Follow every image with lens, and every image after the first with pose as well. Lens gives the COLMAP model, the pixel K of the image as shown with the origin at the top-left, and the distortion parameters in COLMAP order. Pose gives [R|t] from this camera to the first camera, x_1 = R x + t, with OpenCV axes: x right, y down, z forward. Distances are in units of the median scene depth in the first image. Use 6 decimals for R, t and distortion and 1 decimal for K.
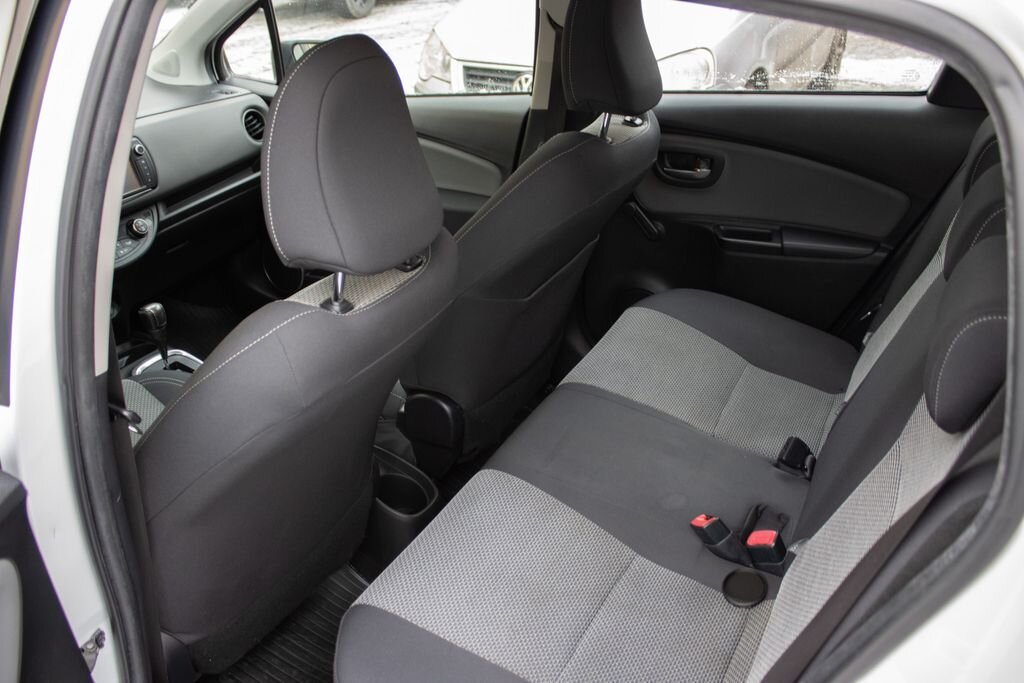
lens RADIAL K [[943.5, 0, 510.0], [0, 943.5, 341.3], [0, 0, 1]] dist [-0.093776, 0.000000]
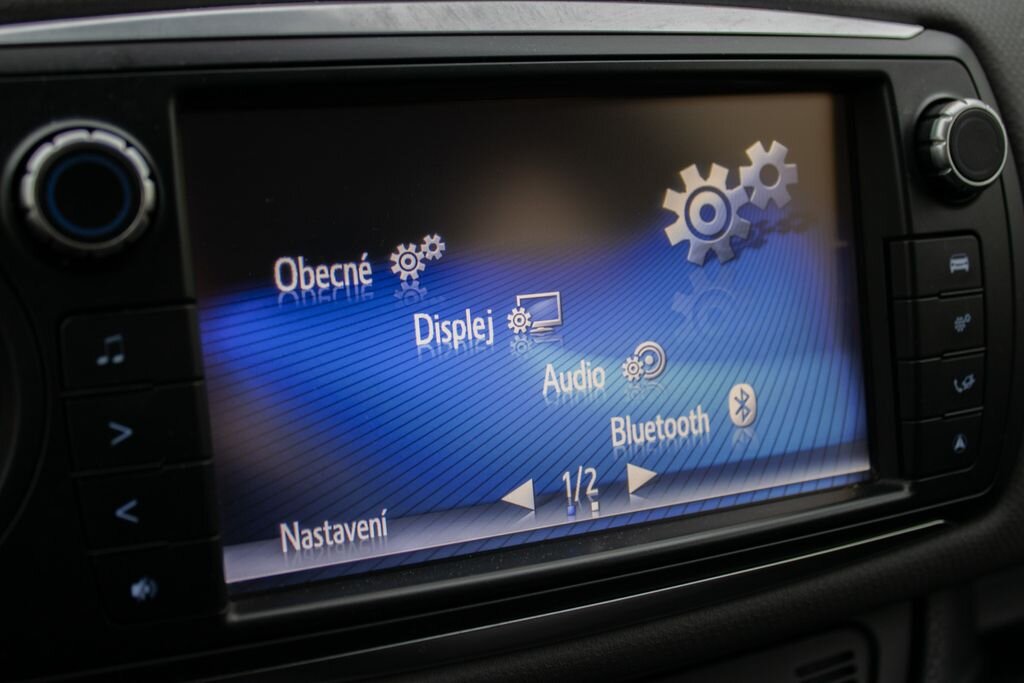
lens RADIAL K [[1205.8, 0, 508.0], [0, 1205.8, 342.0], [0, 0, 1]] dist [-0.038207, 0.000000]
pose [[0.785447, 0.279451, -0.552249, -0.345943], [-0.335516, 0.942035, -0.000502, -0.162123], [0.520098, 0.185682, 0.833679, 0.830829]]
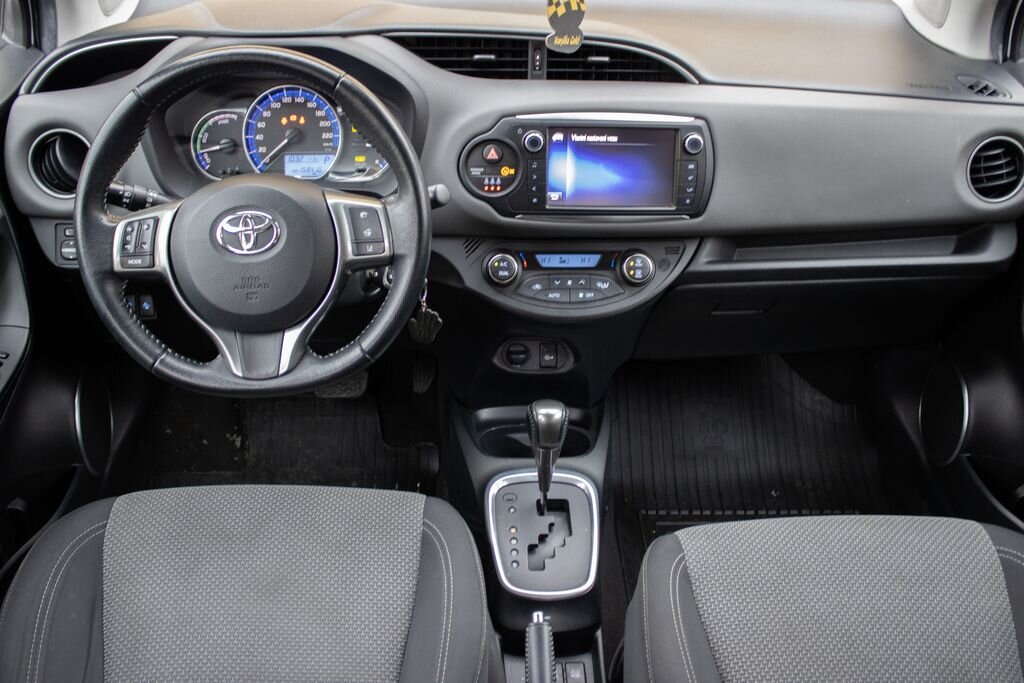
lens RADIAL K [[994.7, 0, 503.3], [0, 994.7, 316.1], [0, 0, 1]] dist [-0.083269, 0.000000]
pose [[0.505494, 0.490404, -0.709915, 0.004638], [-0.416620, 0.859232, 0.296897, -0.236231], [0.755581, 0.145685, 0.638649, 0.537578]]
